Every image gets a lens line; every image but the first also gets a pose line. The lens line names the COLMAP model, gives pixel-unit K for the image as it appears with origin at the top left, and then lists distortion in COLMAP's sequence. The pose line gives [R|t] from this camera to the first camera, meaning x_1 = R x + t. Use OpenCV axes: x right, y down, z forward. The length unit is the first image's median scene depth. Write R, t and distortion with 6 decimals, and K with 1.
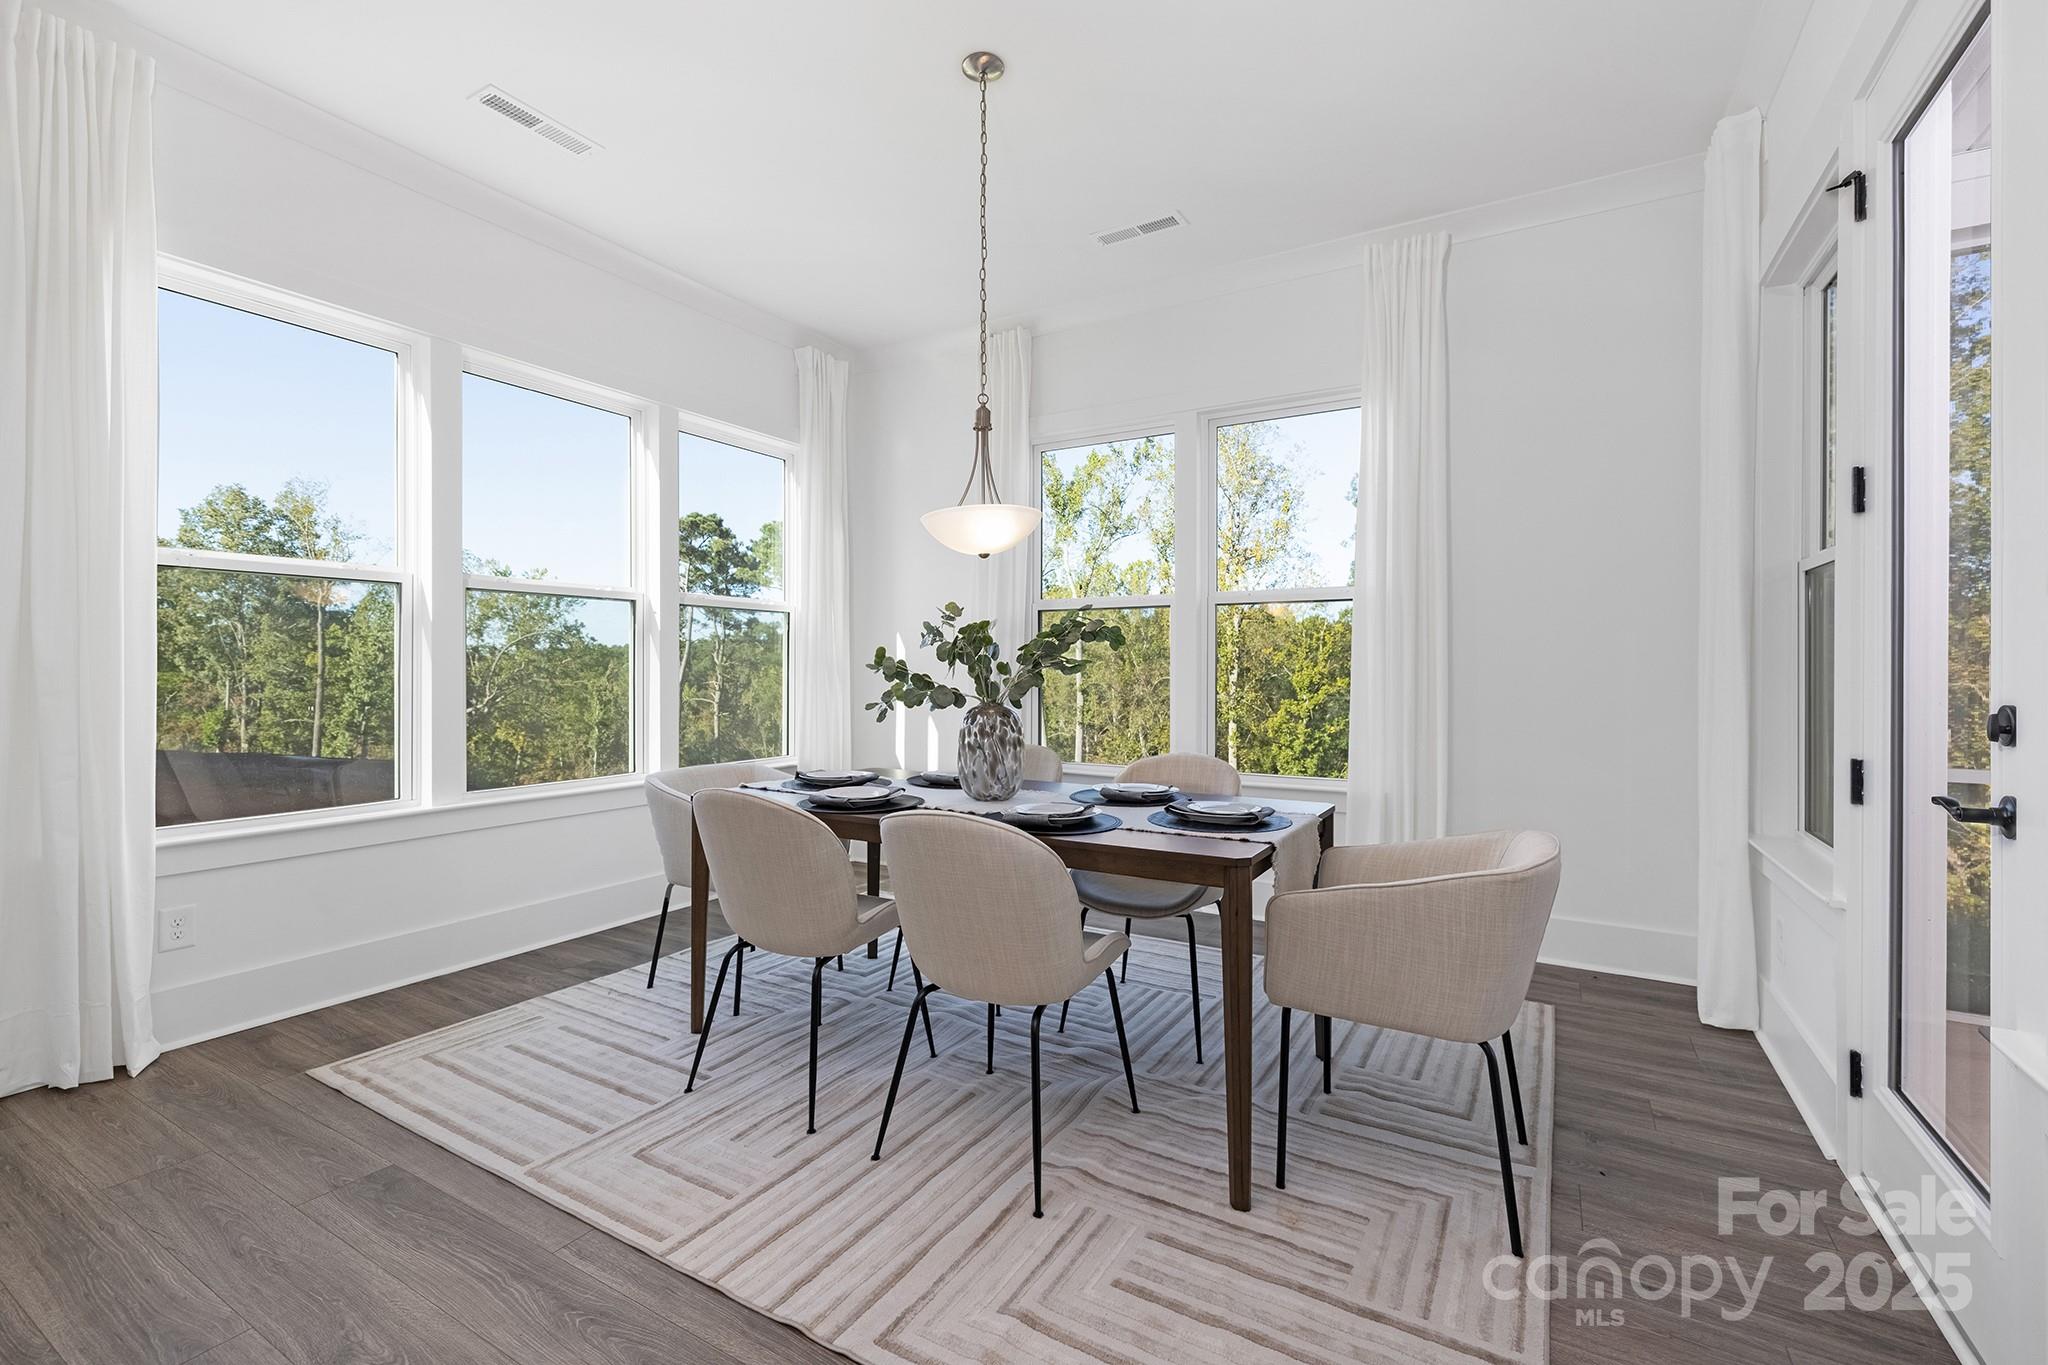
lens RADIAL K [[885.4, 0, 1024.4], [0, 885.4, 662.5], [0, 0, 1]] dist [0.002626, 0.000297]
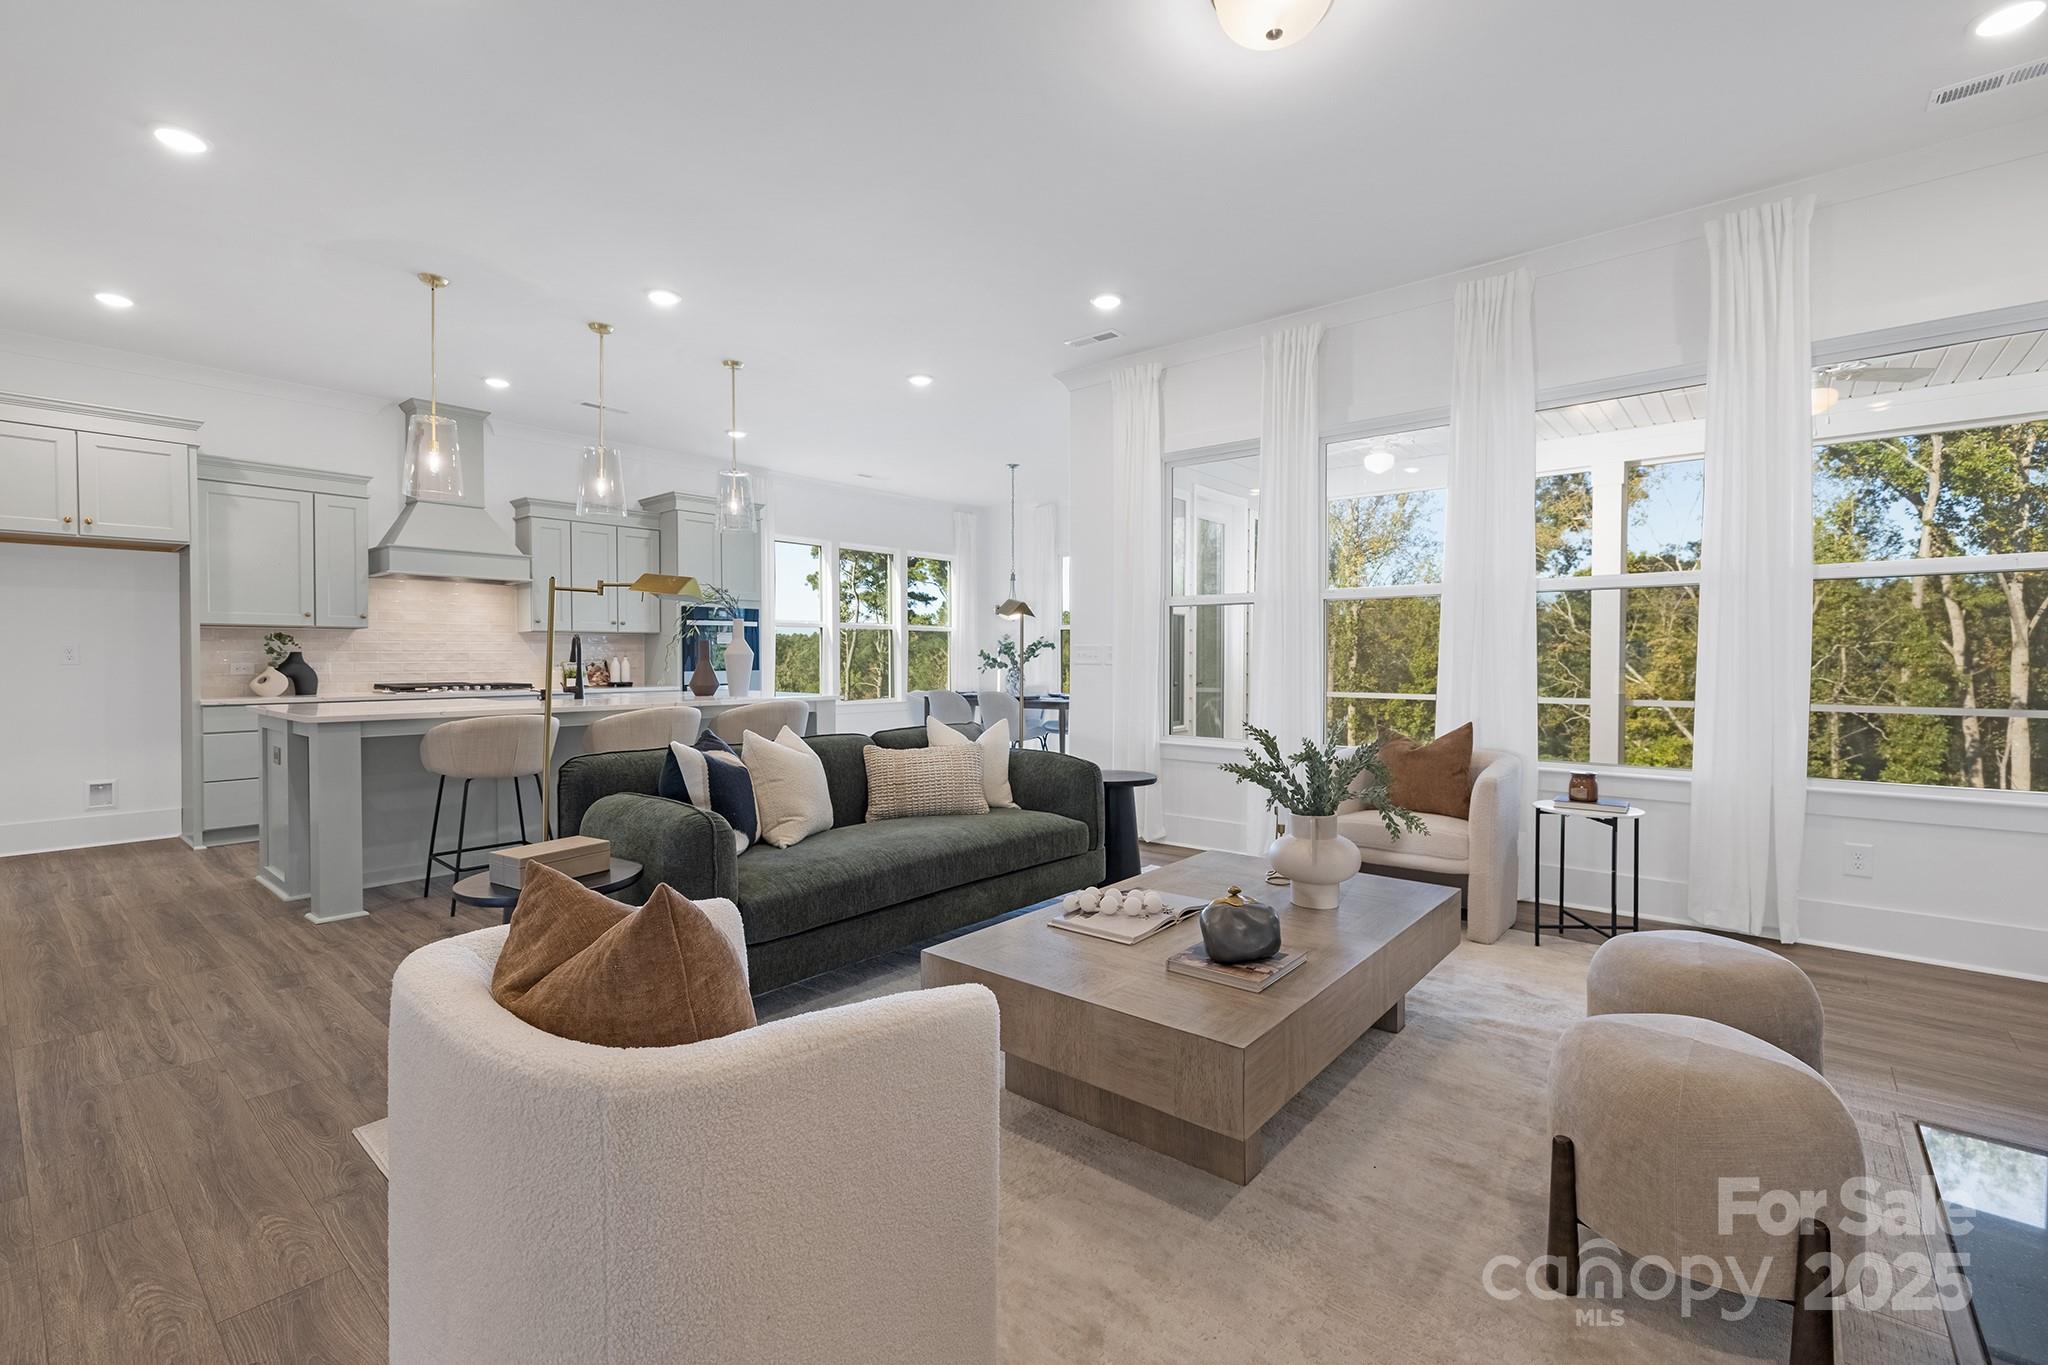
lens RADIAL K [[885.4, 0, 1024.4], [0, 885.4, 662.5], [0, 0, 1]] dist [0.002626, 0.000297]
pose [[0.986385, -0.001782, -0.164442, 0.512236], [0.004192, 0.999889, 0.014315, -0.015499], [0.164398, -0.014809, 0.986283, -2.119926]]
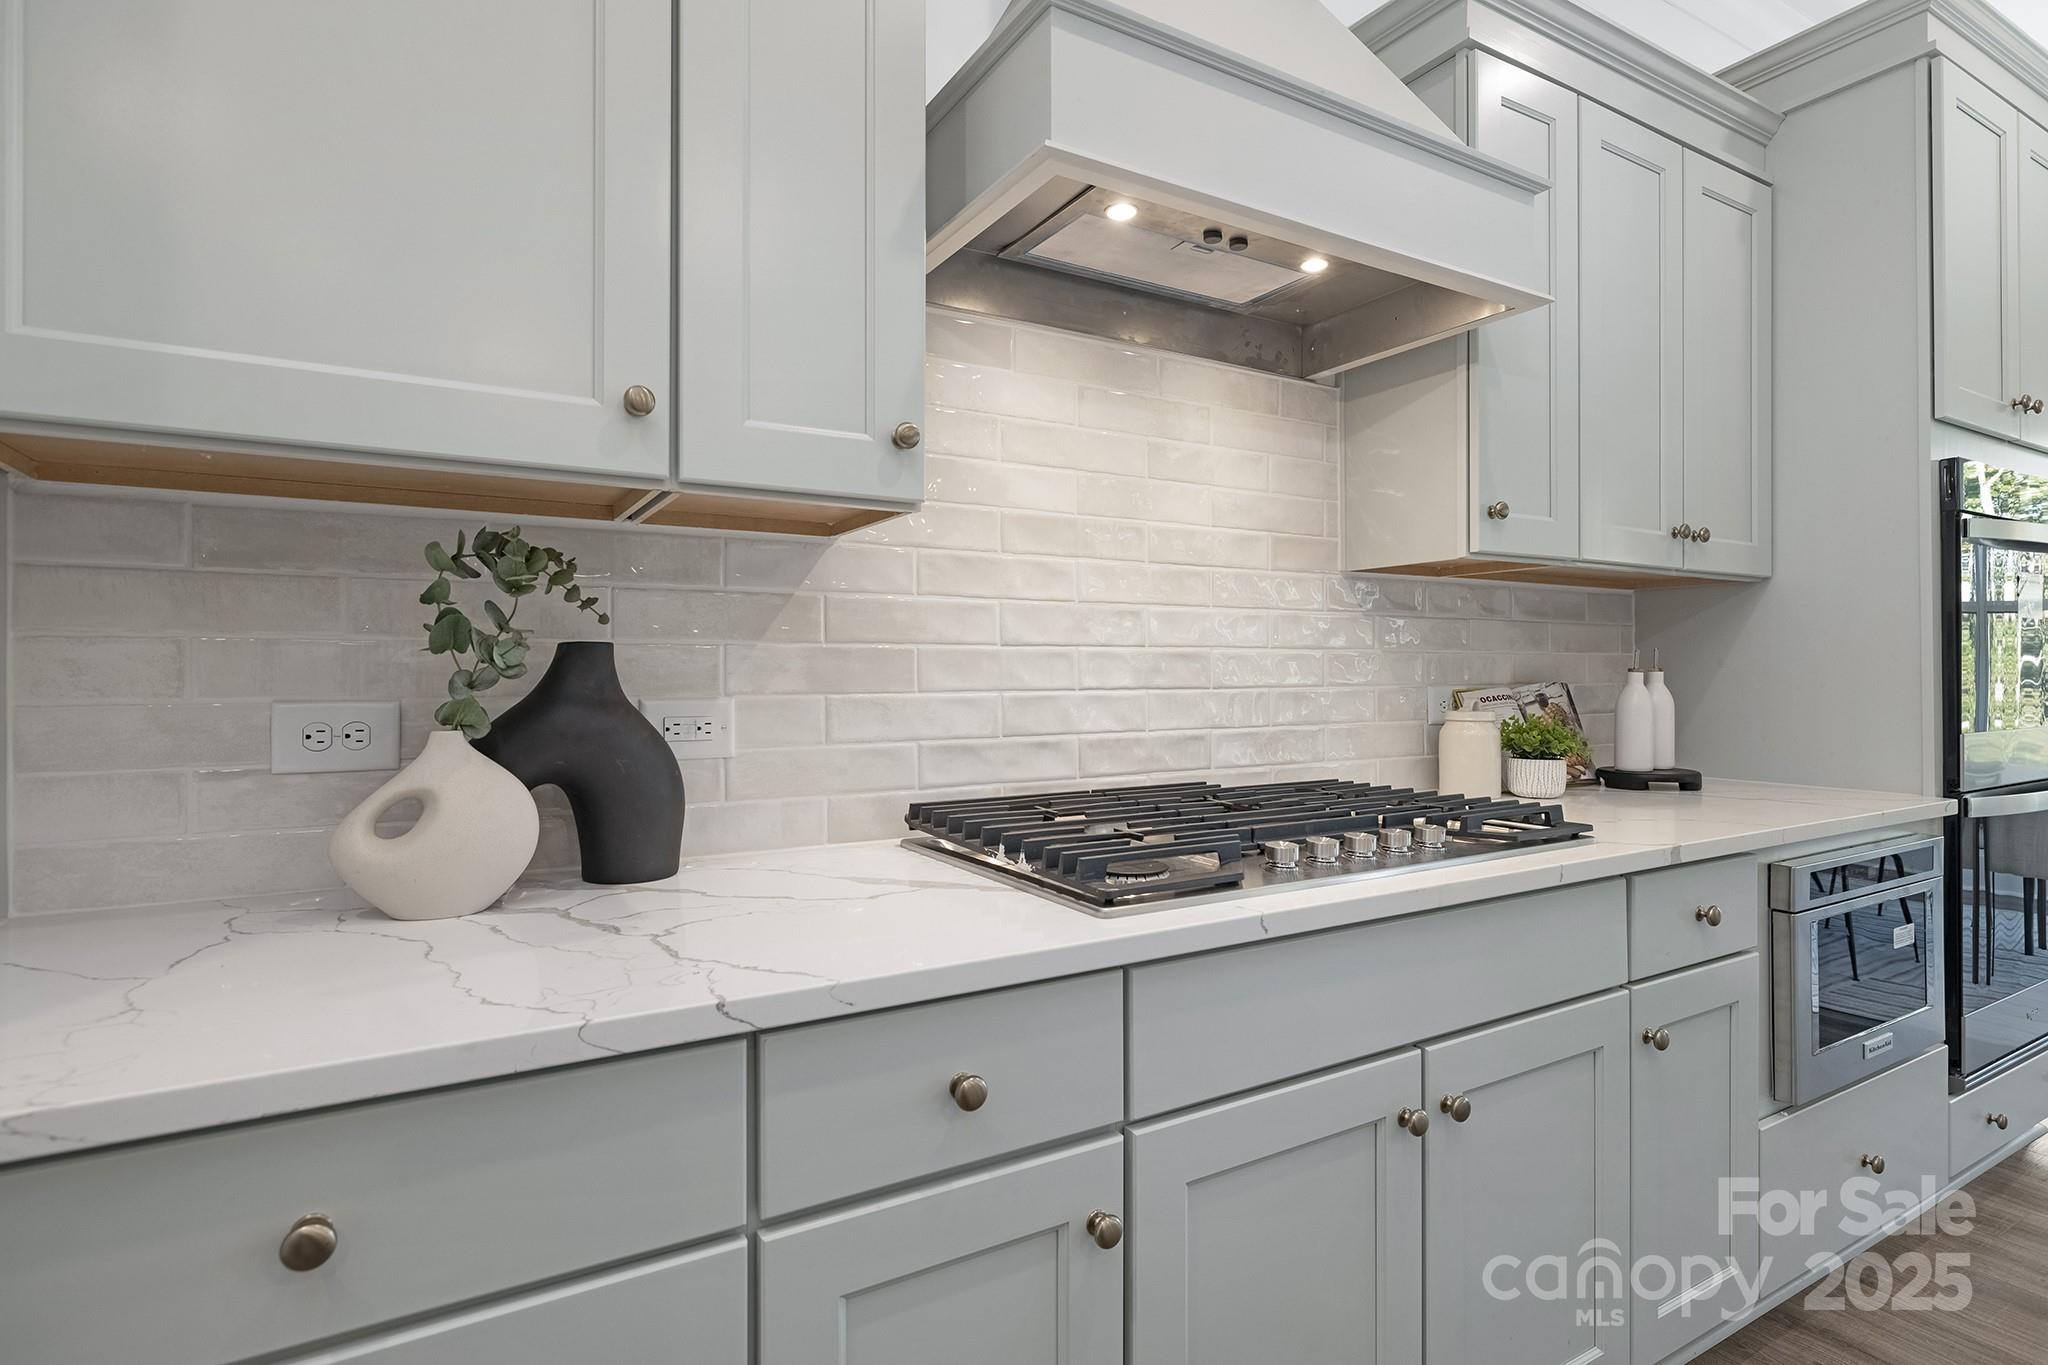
lens RADIAL K [[1036.7, 0, 1021.8], [0, 1036.7, 662.9], [0, 0, 1]] dist [0.001877, 0.000218]
pose [[0.875091, -0.003789, -0.483944, -1.244331], [0.004429, 0.999990, 0.000180, -0.007544], [0.483938, -0.002301, 0.875099, -0.550753]]
